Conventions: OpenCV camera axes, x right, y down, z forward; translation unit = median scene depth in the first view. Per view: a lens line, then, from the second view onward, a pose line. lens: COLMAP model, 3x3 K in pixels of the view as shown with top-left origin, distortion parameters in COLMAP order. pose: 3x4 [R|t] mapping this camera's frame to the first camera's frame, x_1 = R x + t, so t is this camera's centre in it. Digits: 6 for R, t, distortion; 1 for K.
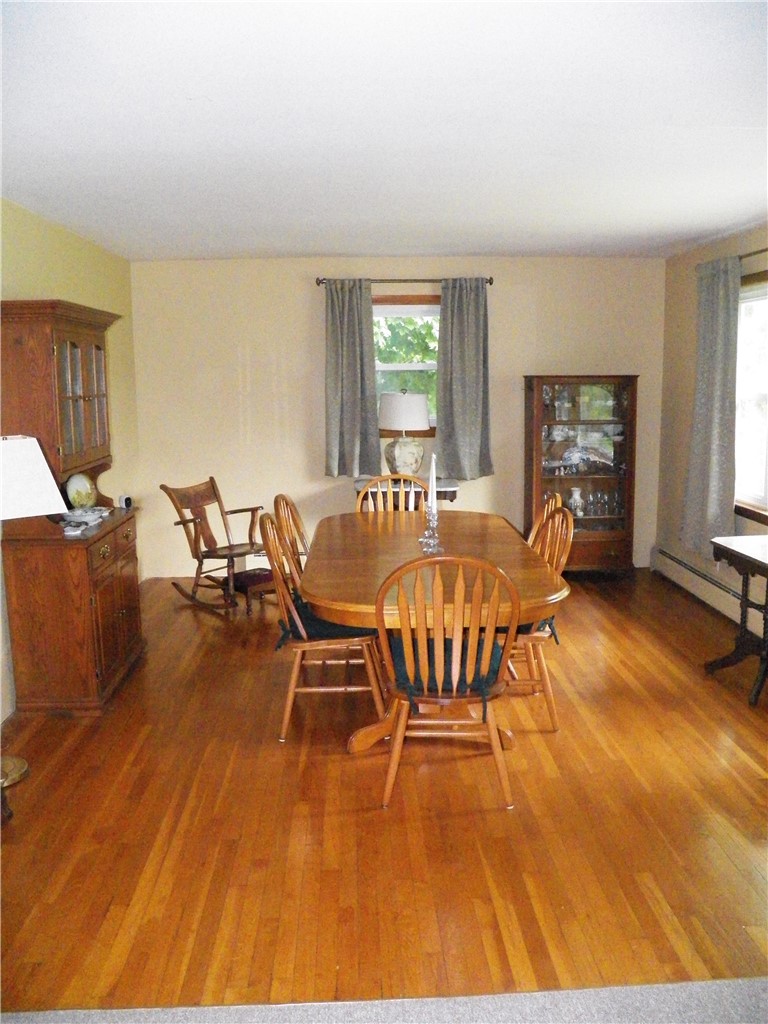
lens RADIAL K [[836.1, 0, 384.0], [0, 836.1, 512.0], [0, 0, 1]] dist [-0.147304, 0.115061]
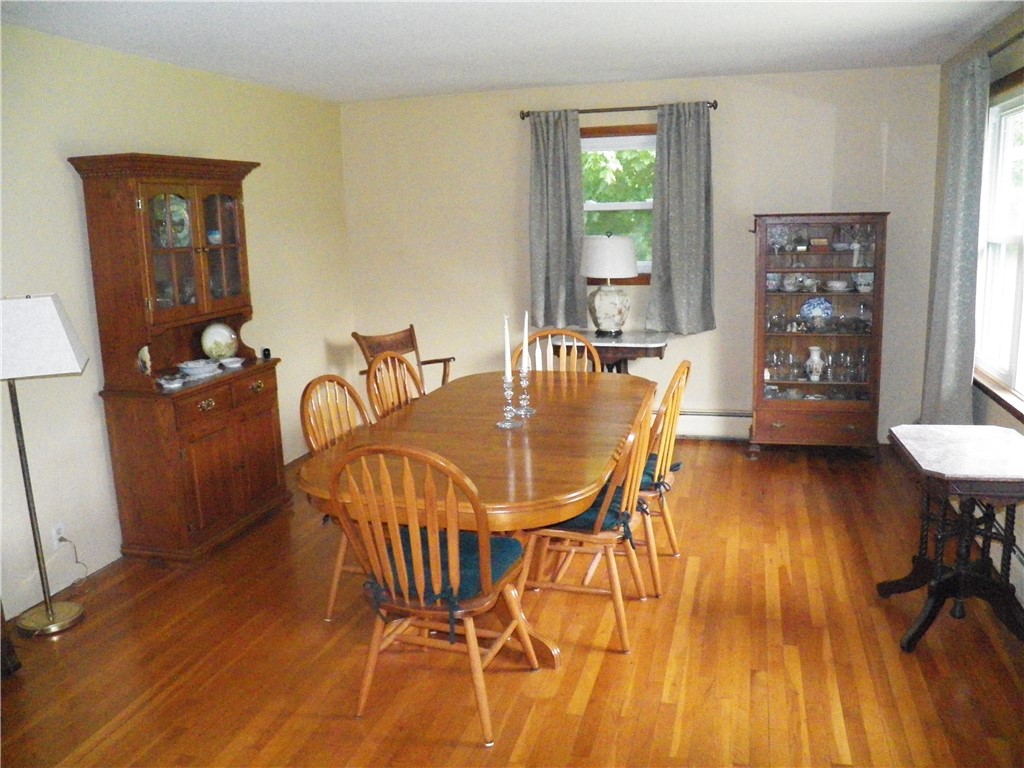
lens RADIAL K [[836.1, 0, 512.0], [0, 836.1, 384.0], [0, 0, 1]] dist [-0.147304, 0.115061]
pose [[0.950539, 0.041910, -0.307765, 0.205382], [-0.028798, 0.998478, 0.047026, -0.022708], [0.309268, -0.035837, 0.950300, 0.114031]]
